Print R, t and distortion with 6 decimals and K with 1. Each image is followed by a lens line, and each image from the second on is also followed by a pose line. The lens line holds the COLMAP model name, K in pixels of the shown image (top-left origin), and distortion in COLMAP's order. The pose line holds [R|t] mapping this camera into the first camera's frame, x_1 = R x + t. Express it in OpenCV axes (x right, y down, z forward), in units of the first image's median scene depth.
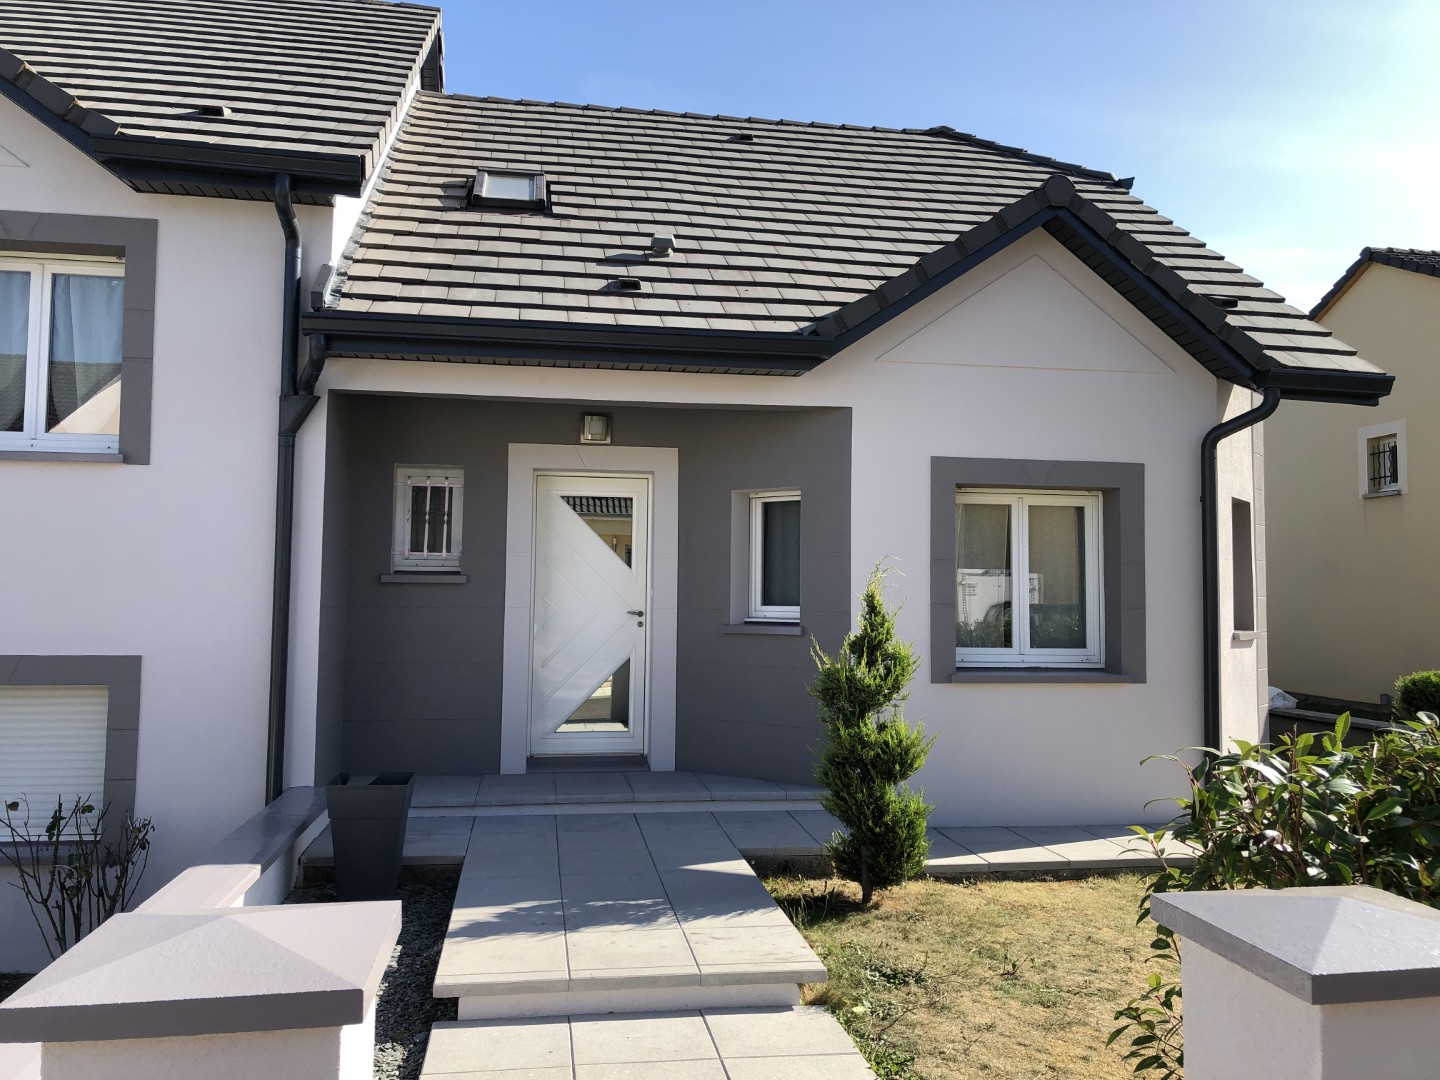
lens RADIAL K [[1163.4, 0, 719.6], [0, 1163.4, 527.9], [0, 0, 1]] dist [0.024458, -0.006380]
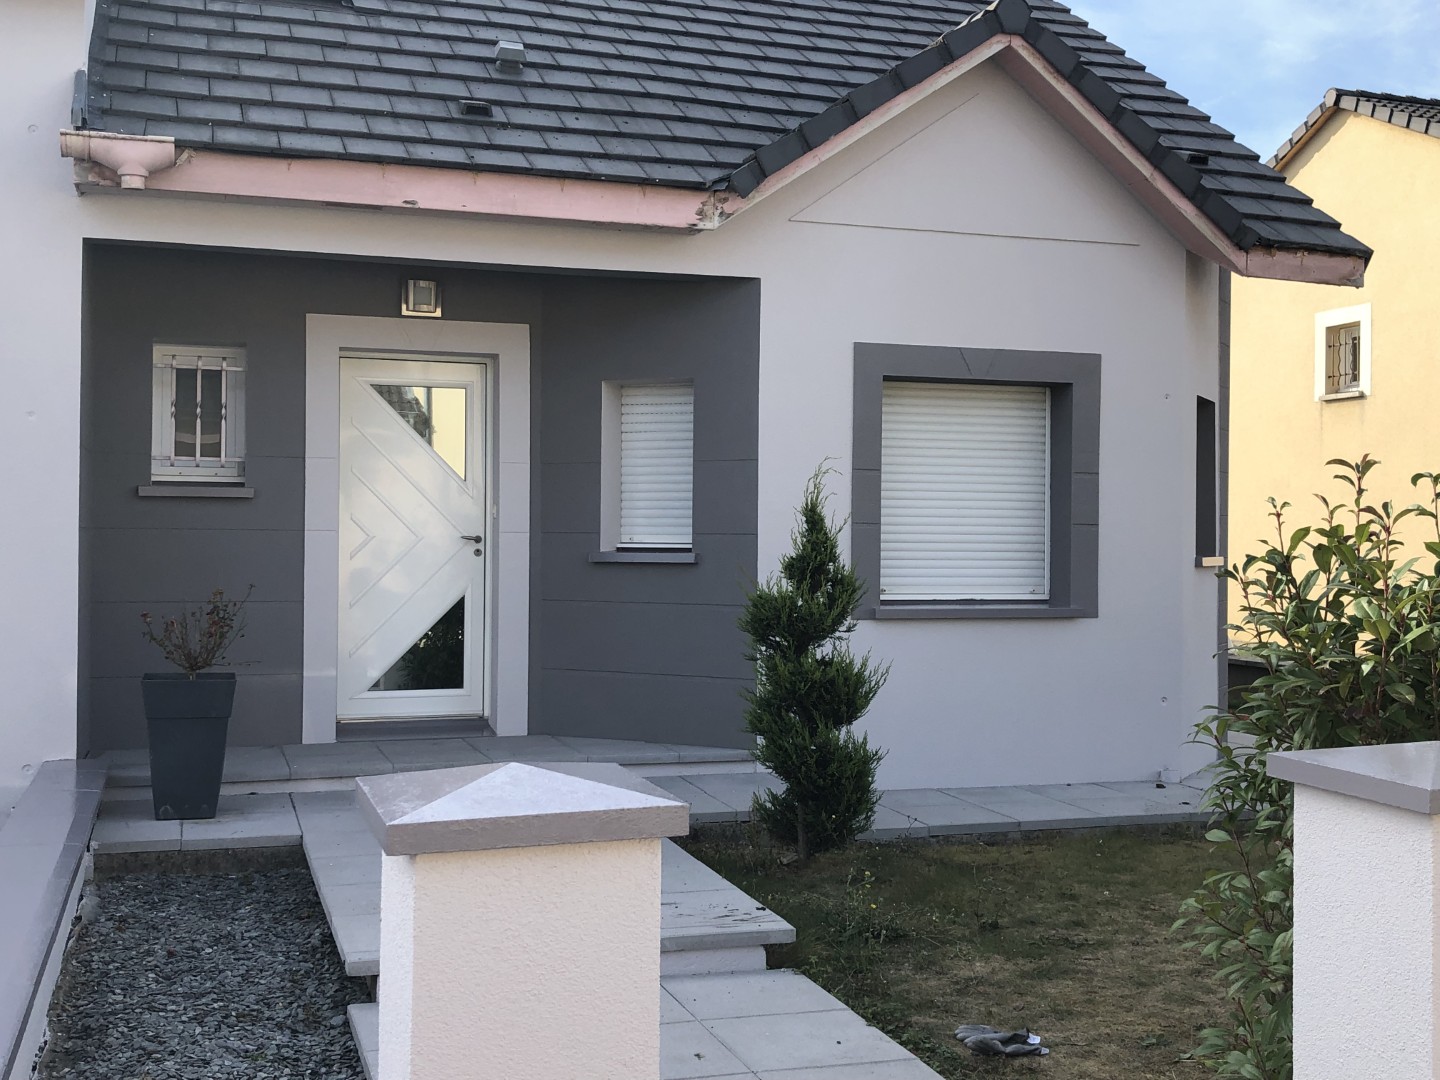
lens RADIAL K [[1606.3, 0, 720.0], [0, 1606.3, 540.0], [0, 0, 1]] dist [0.107325, -0.326259]
pose [[0.986910, -0.003382, 0.161236, -0.091052], [-0.006902, 0.997978, 0.063182, 0.006291], [-0.161123, -0.063468, 0.984891, -0.097035]]
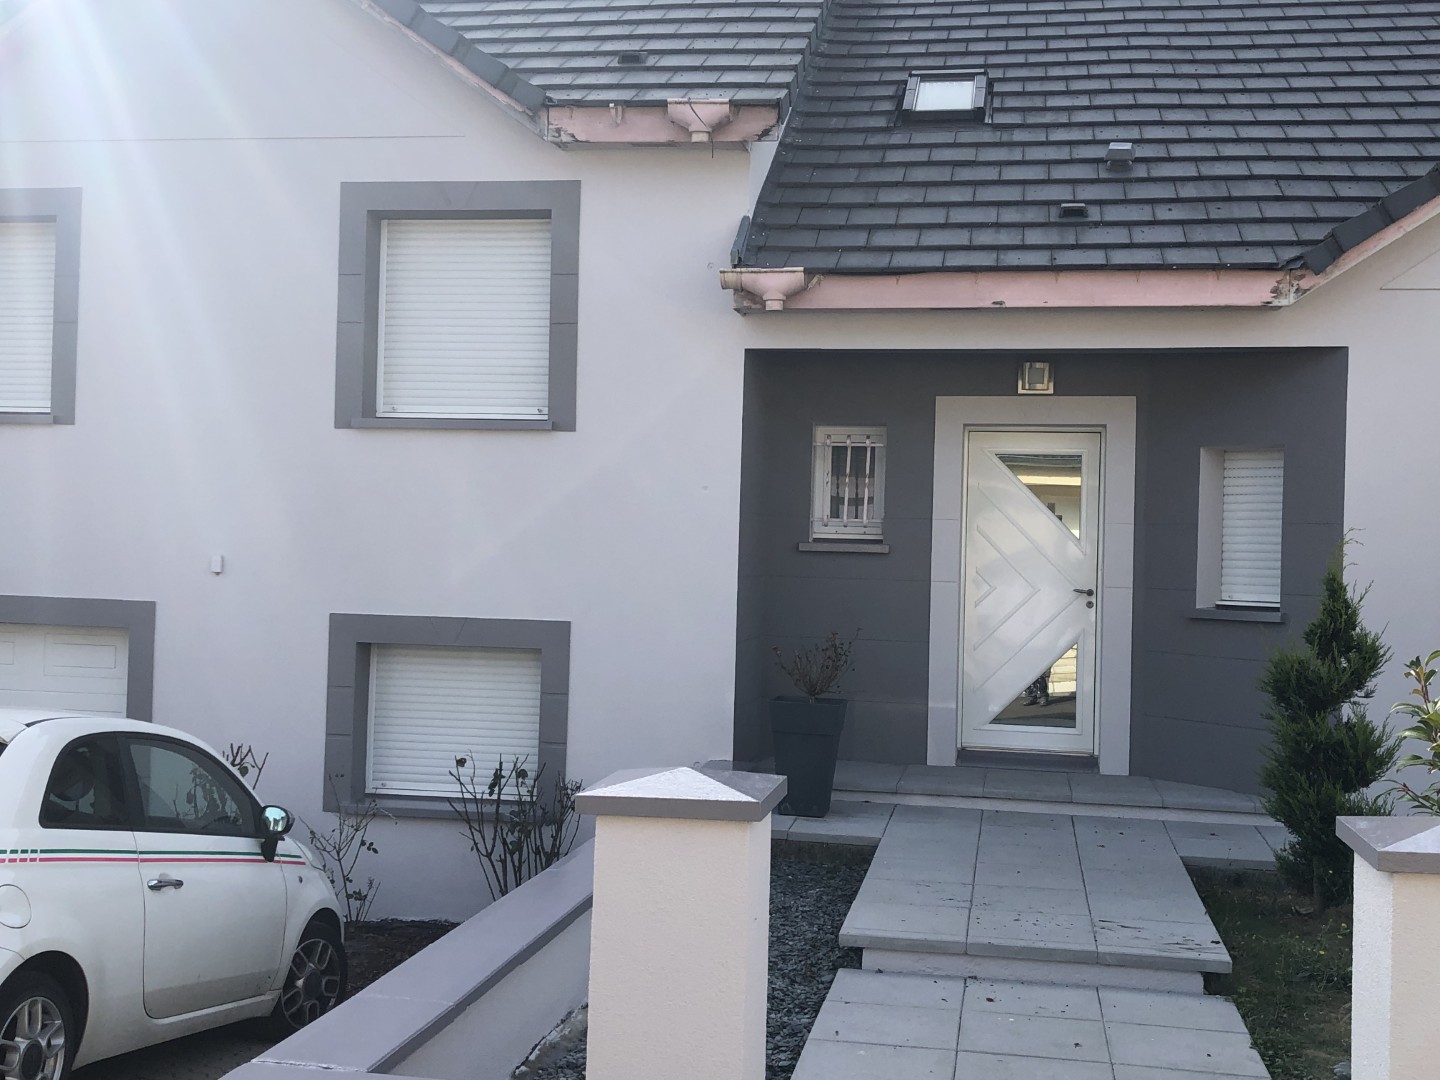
lens RADIAL K [[1606.3, 0, 720.0], [0, 1606.3, 540.0], [0, 0, 1]] dist [0.107325, -0.326259]
pose [[0.942533, 0.011587, -0.333912, 0.078318], [0.003384, 0.999016, 0.044220, -0.019201], [0.334096, -0.042809, 0.941566, -0.228021]]
